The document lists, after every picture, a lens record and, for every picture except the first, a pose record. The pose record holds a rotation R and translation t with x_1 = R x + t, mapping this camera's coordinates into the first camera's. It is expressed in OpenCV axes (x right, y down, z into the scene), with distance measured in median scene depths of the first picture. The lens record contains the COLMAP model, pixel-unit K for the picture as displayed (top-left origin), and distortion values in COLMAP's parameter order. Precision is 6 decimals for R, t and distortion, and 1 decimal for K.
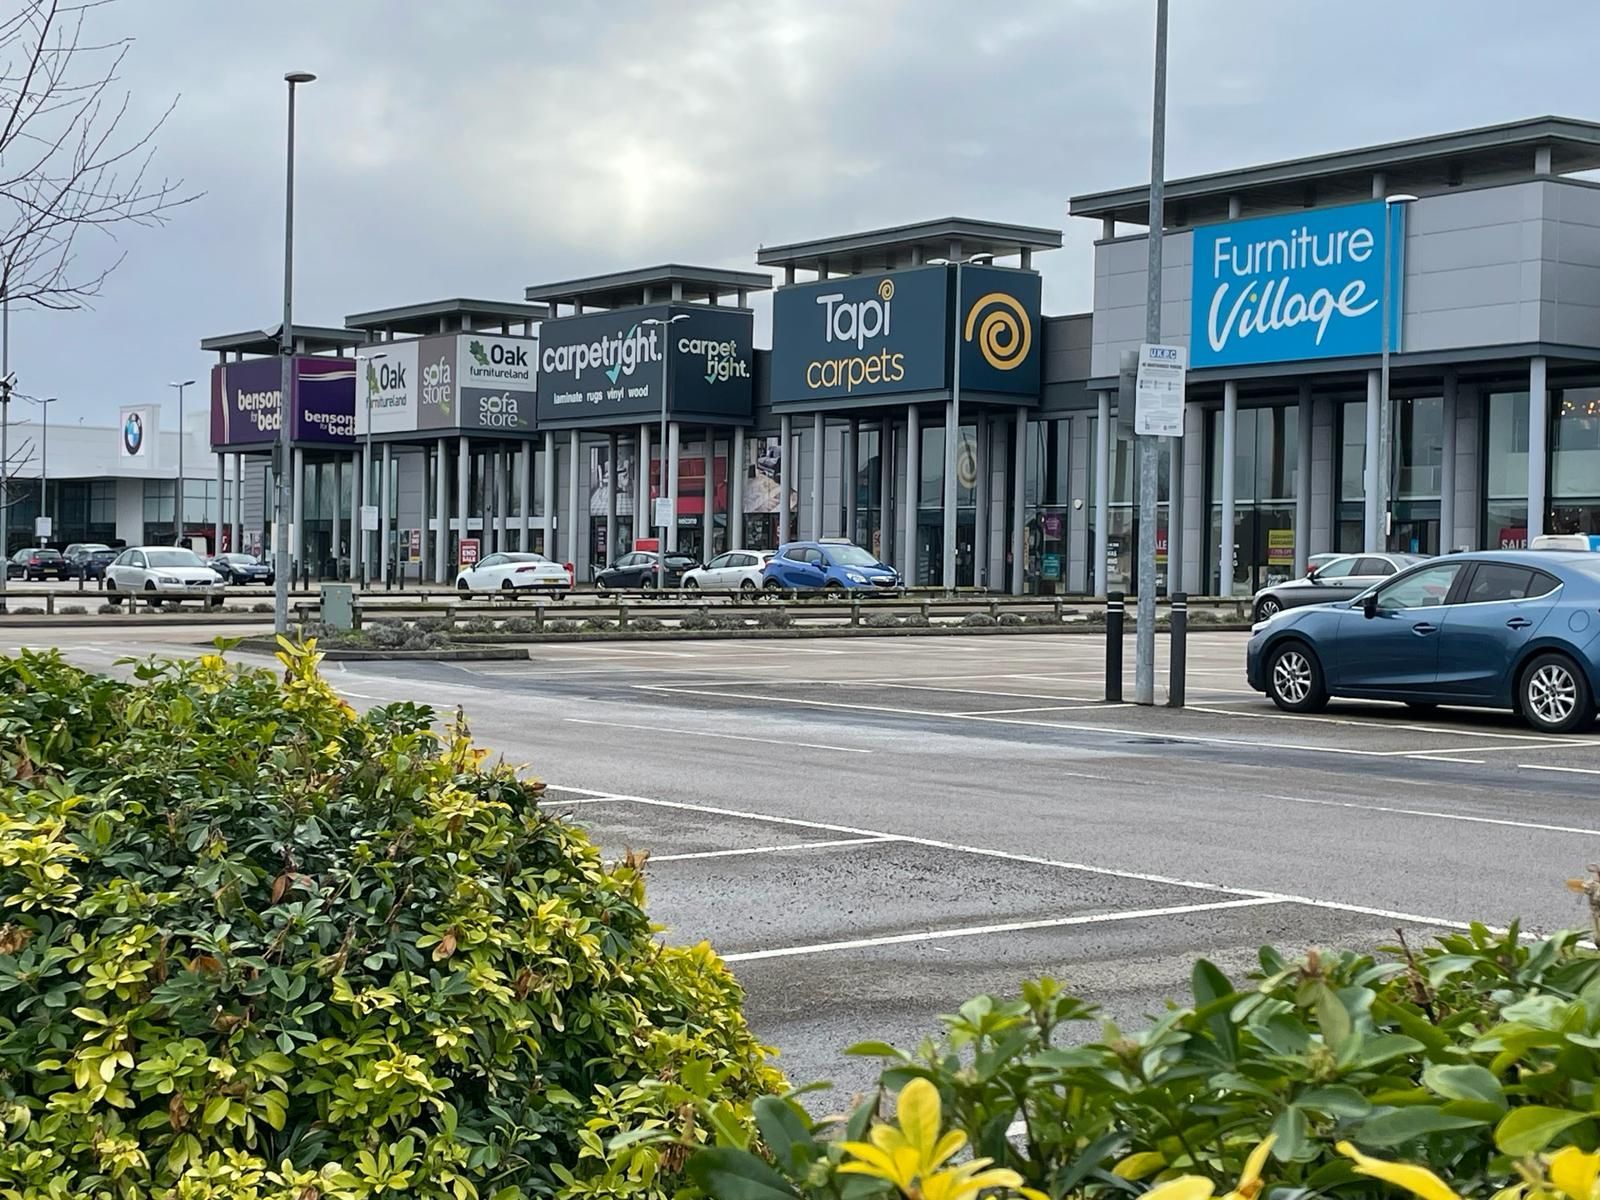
lens RADIAL K [[2431.3, 0, 800.6], [0, 2431.3, 603.5], [0, 0, 1]] dist [0.063351, 0.000000]
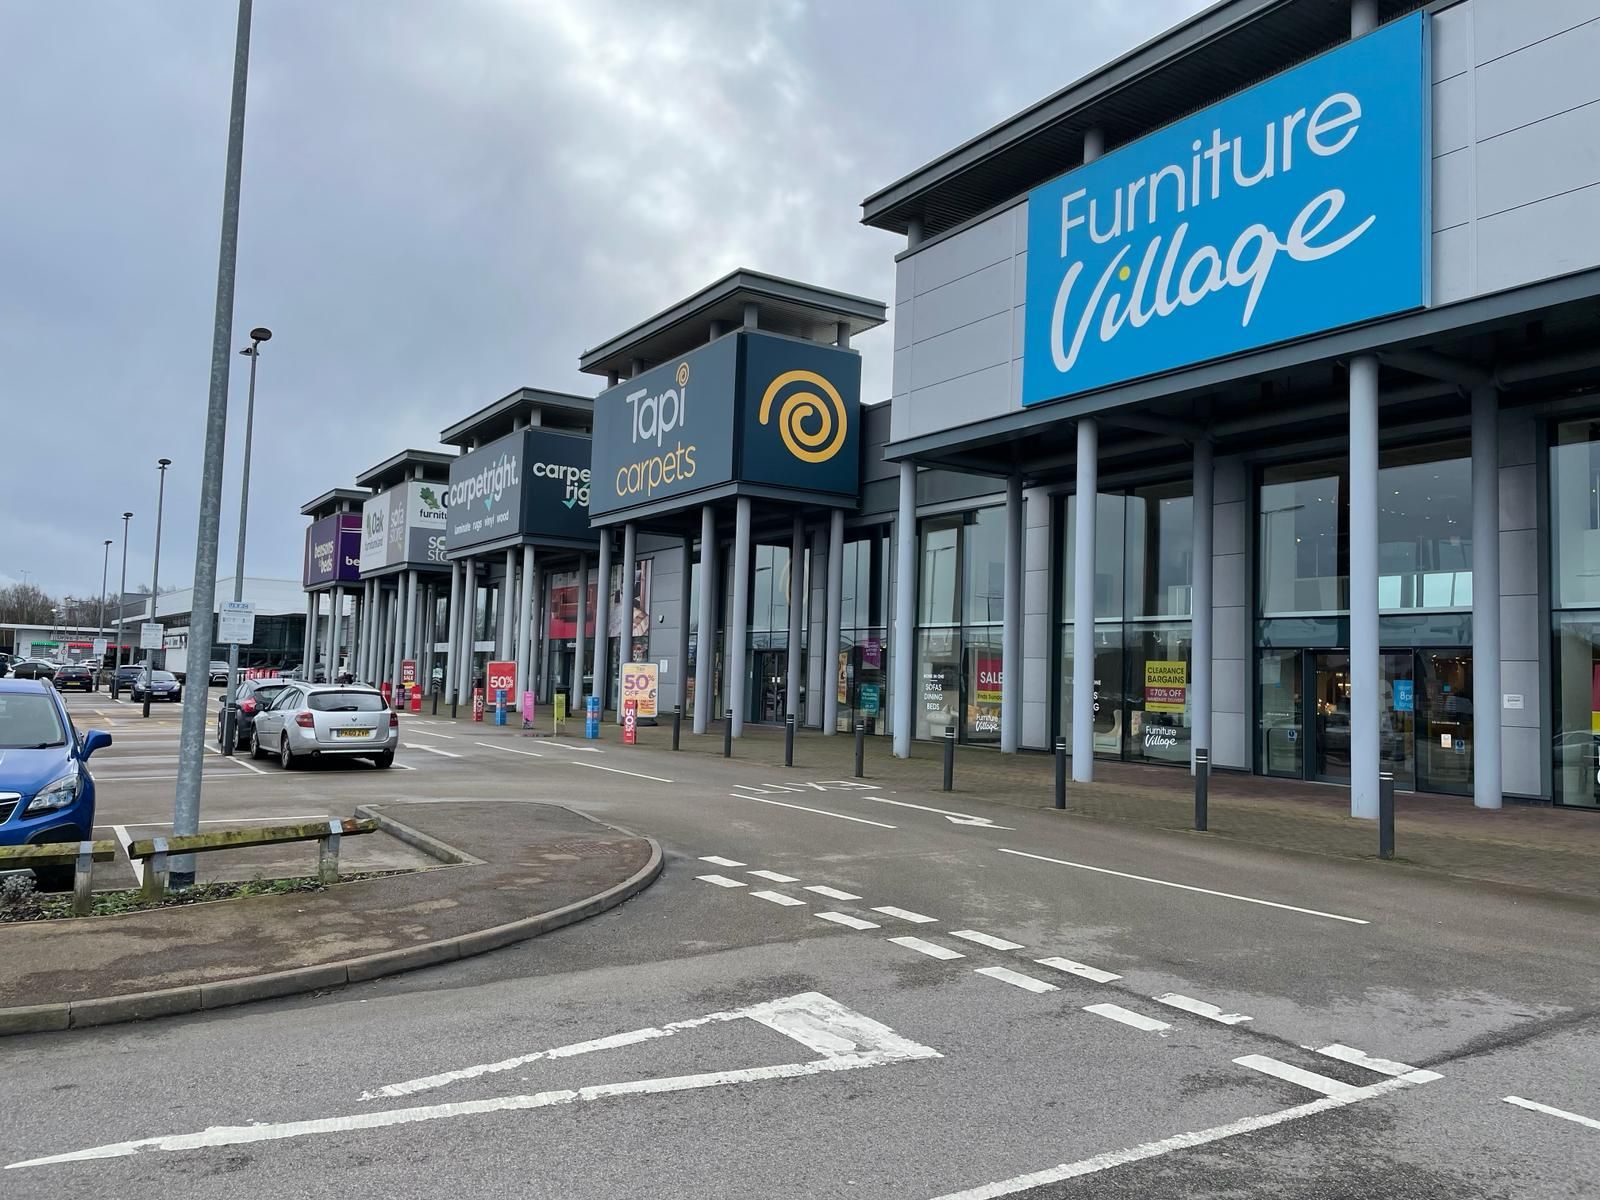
lens RADIAL K [[1212.6, 0, 794.7], [0, 1212.6, 590.8], [0, 0, 1]] dist [0.038943, -0.015749]
pose [[0.997816, 0.009943, -0.065302, 0.113797], [-0.015503, 0.996244, -0.085196, -0.018481], [0.064210, 0.086022, 0.994222, 0.640224]]
